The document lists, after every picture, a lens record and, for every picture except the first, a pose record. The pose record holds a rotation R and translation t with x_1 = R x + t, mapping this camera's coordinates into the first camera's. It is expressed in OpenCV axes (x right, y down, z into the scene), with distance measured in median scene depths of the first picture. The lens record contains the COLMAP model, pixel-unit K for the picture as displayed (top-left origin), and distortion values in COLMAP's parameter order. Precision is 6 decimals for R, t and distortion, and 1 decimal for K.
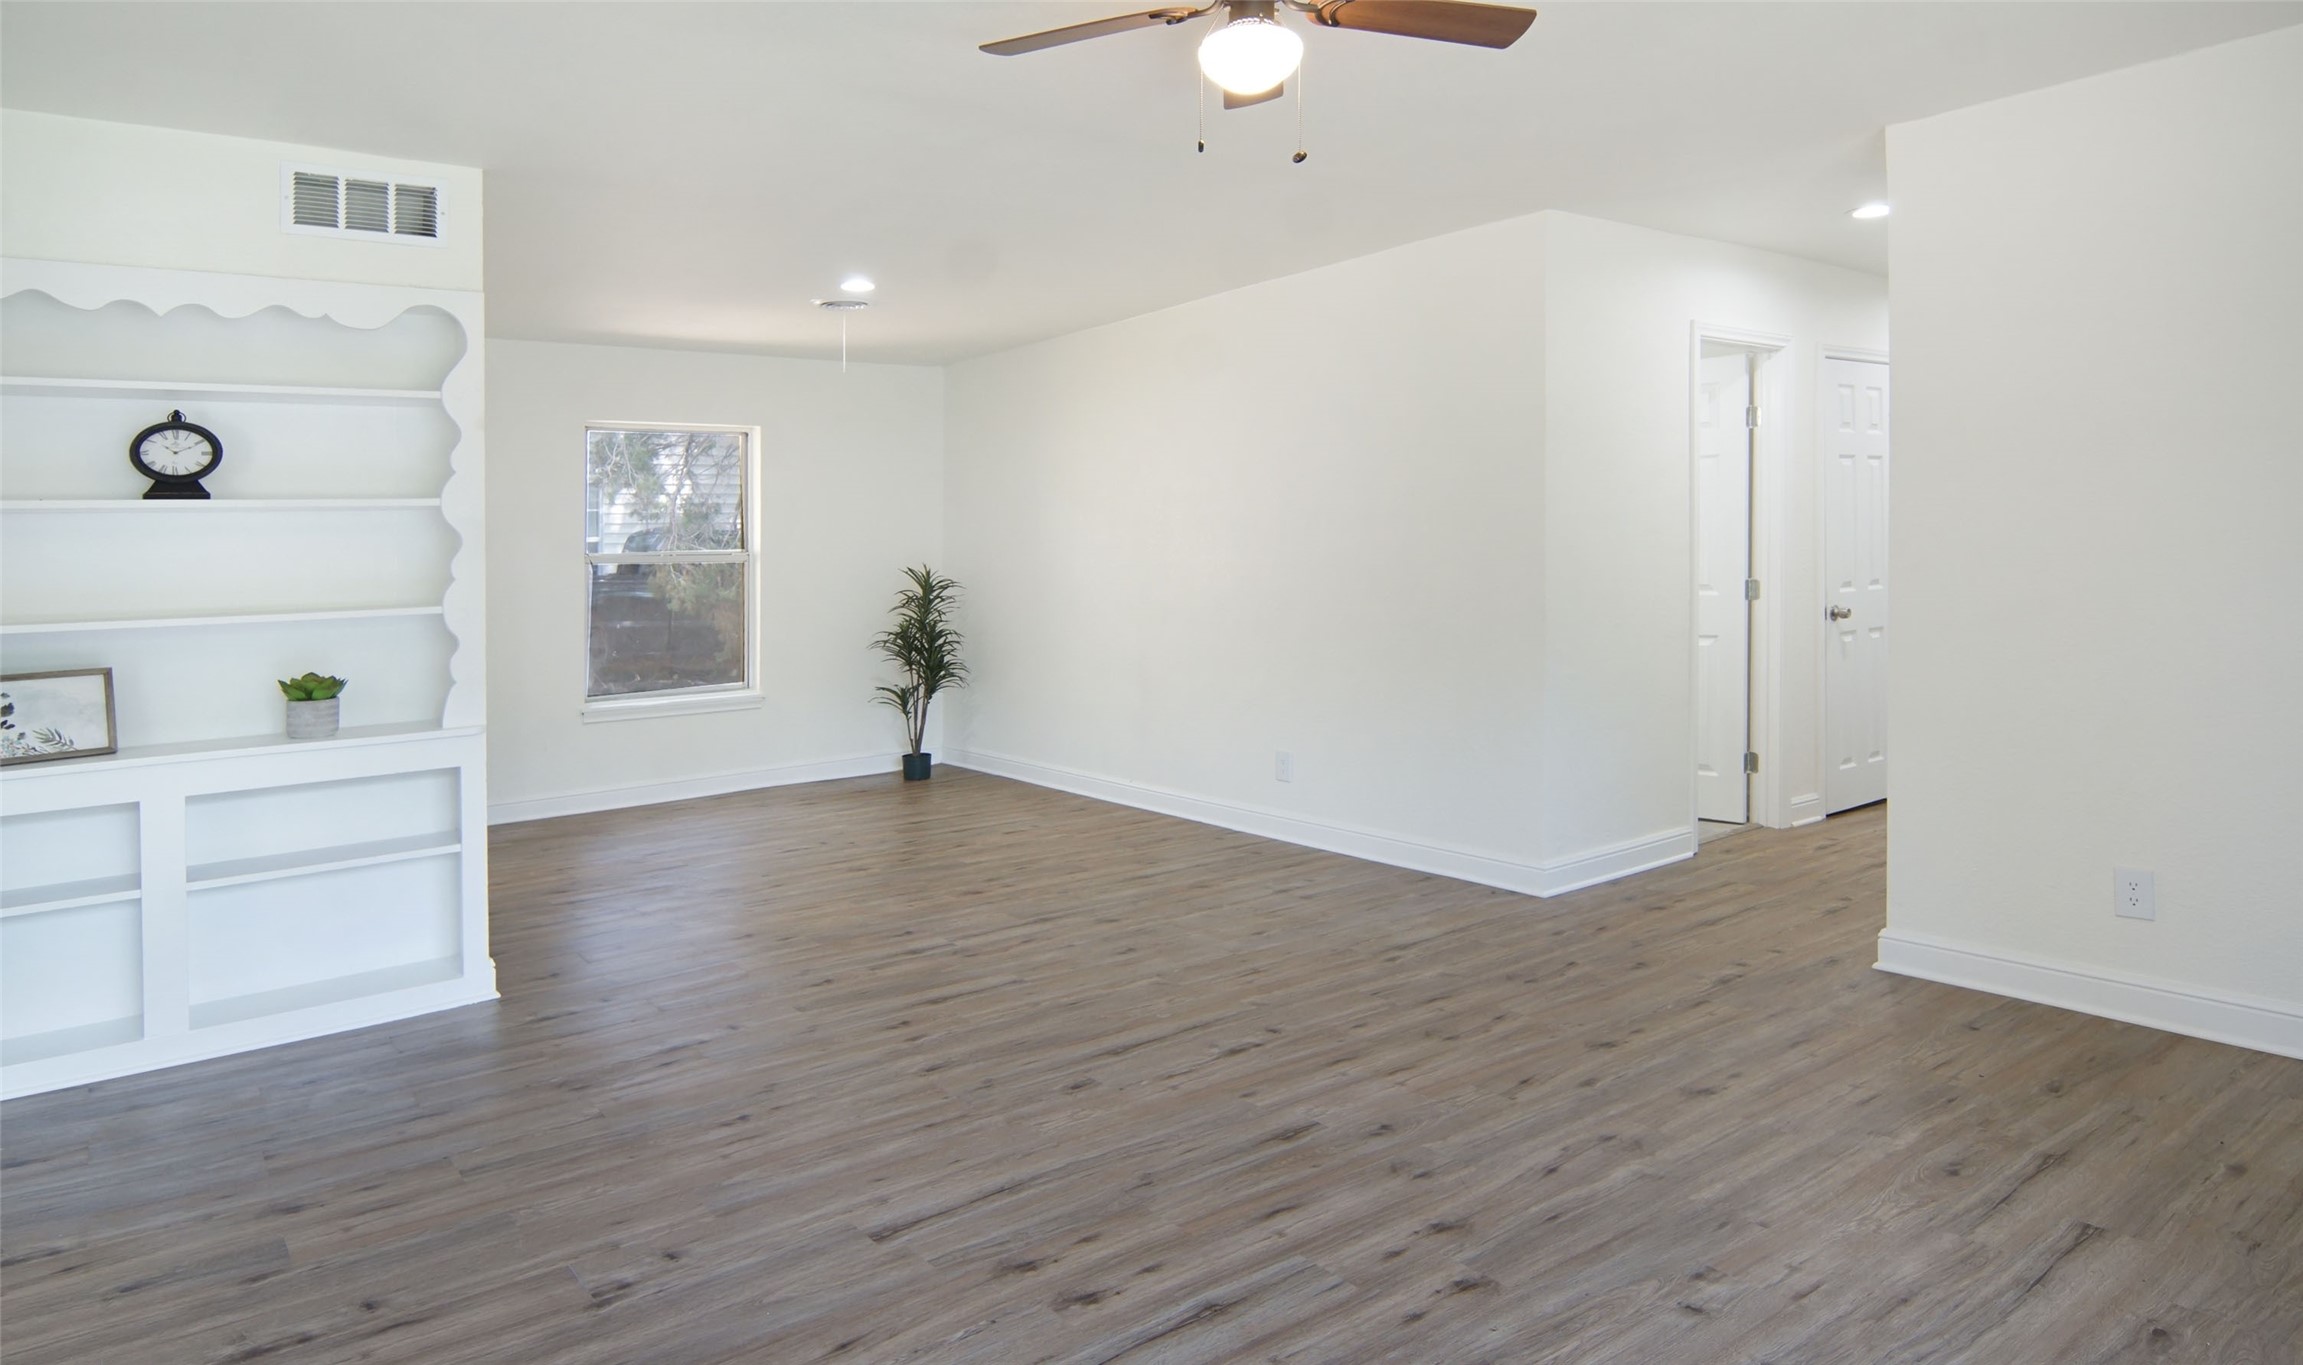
lens RADIAL K [[1306.4, 0, 1149.3], [0, 1306.4, 552.3], [0, 0, 1]] dist [-0.001048, -0.001806]
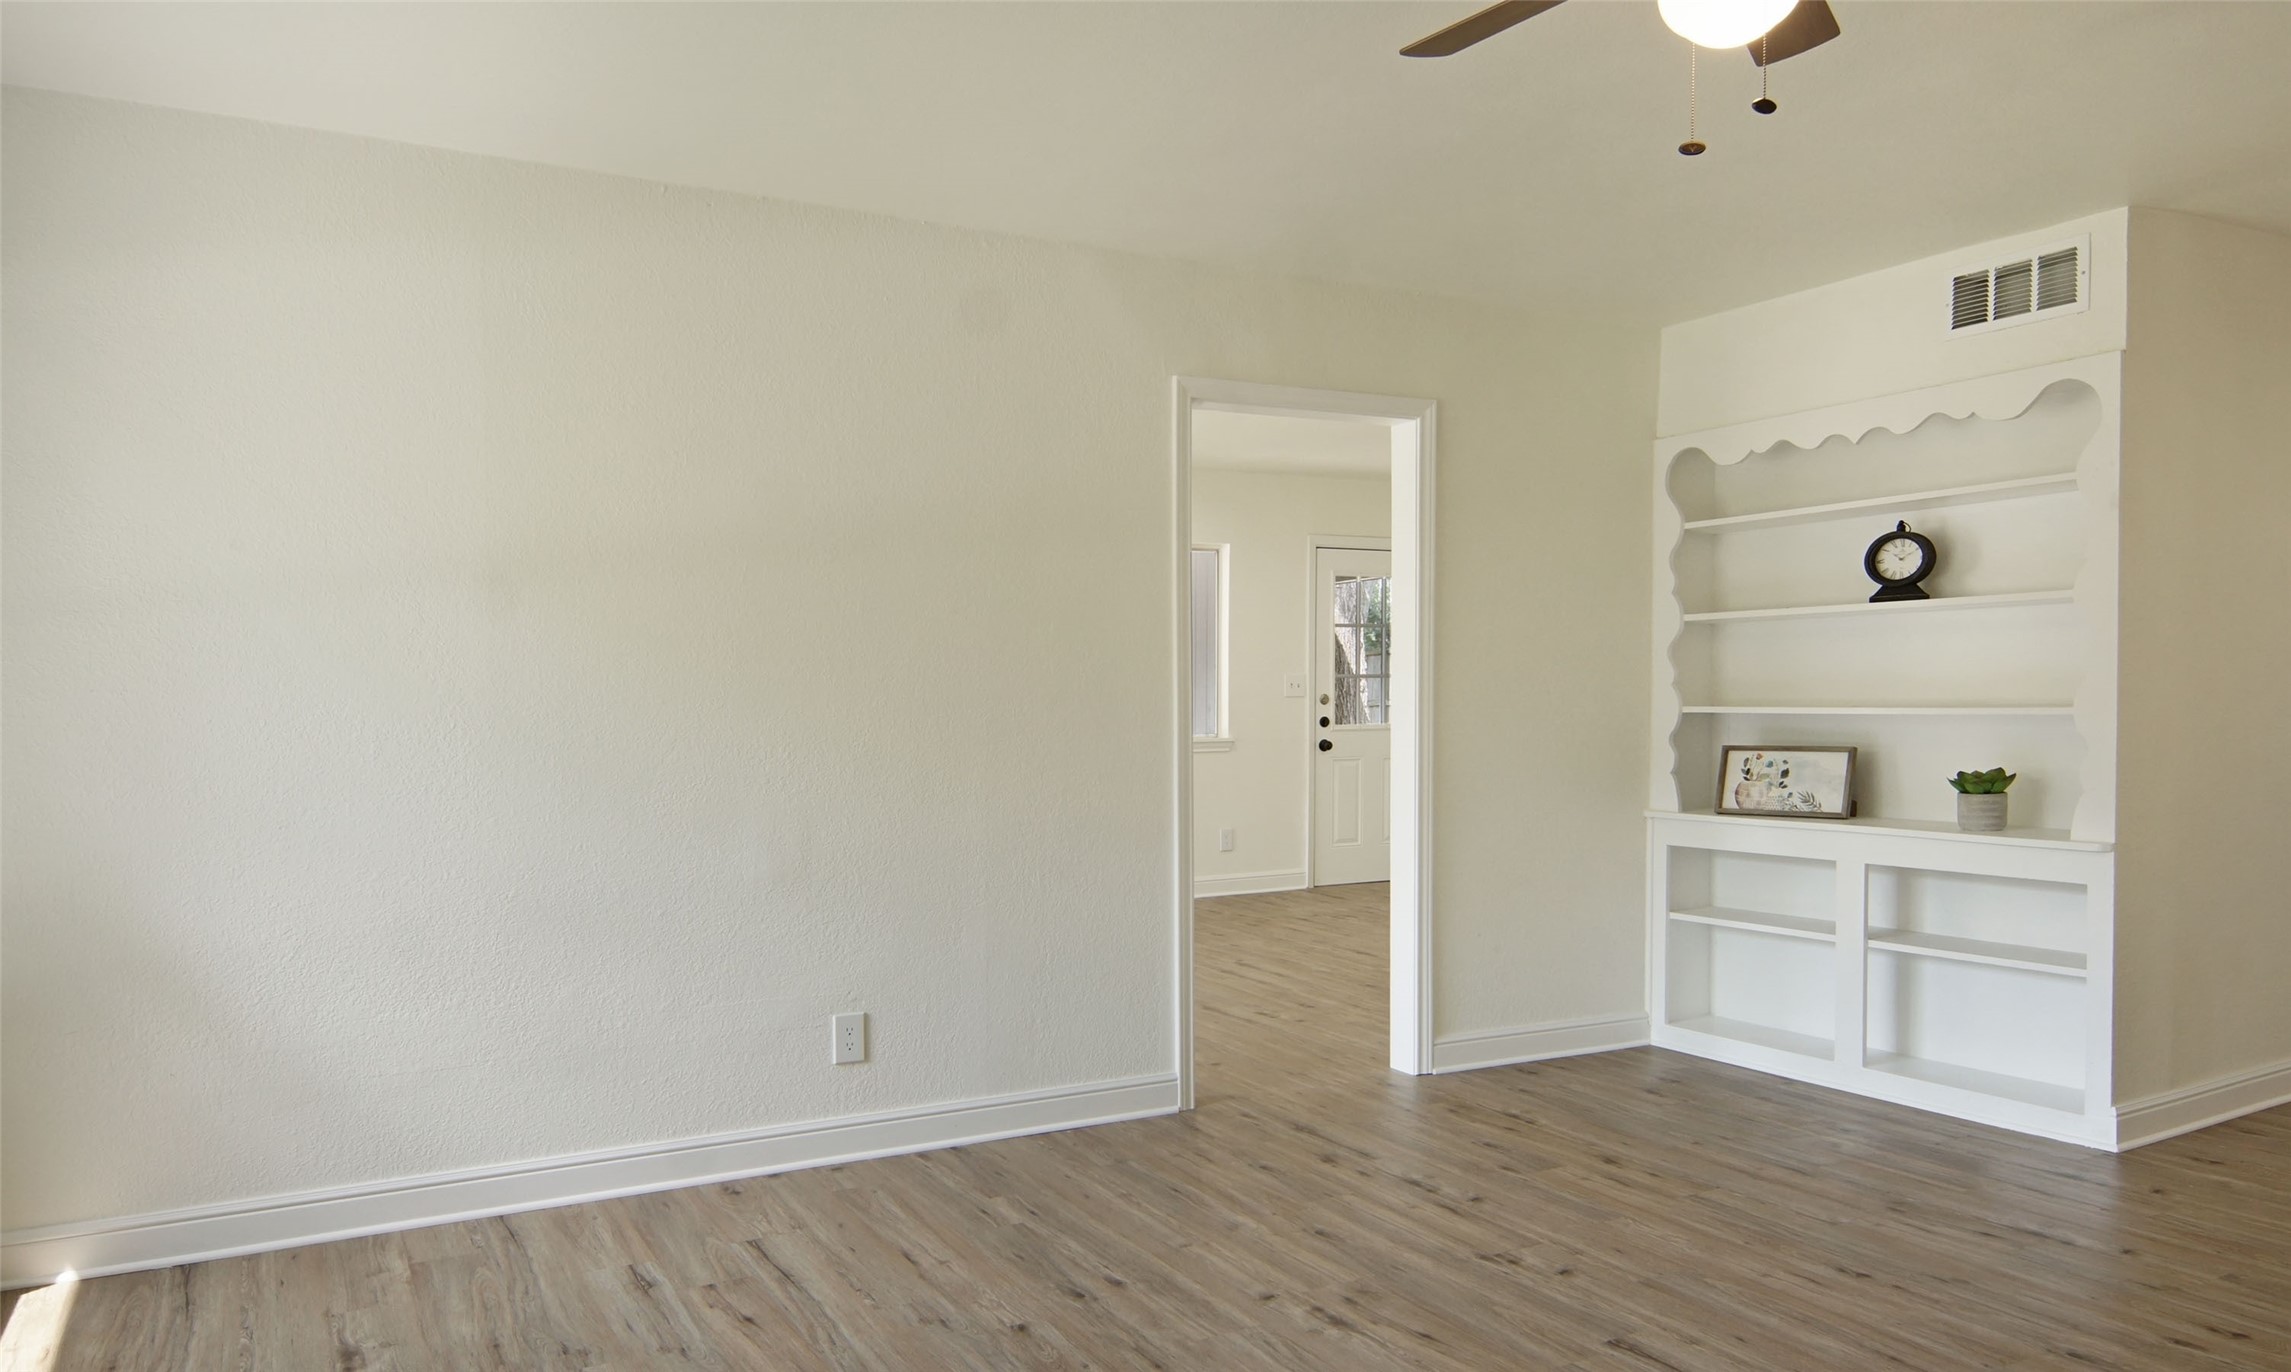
lens RADIAL K [[1576.6, 0, 1145.5], [0, 1576.6, 686.0], [0, 0, 1]] dist [-0.003644, -0.001518]
pose [[-0.102734, 0.026039, -0.994368, 0.651351], [0.017845, 0.999545, 0.024331, -0.011882], [0.994549, -0.015245, -0.103152, 0.489462]]
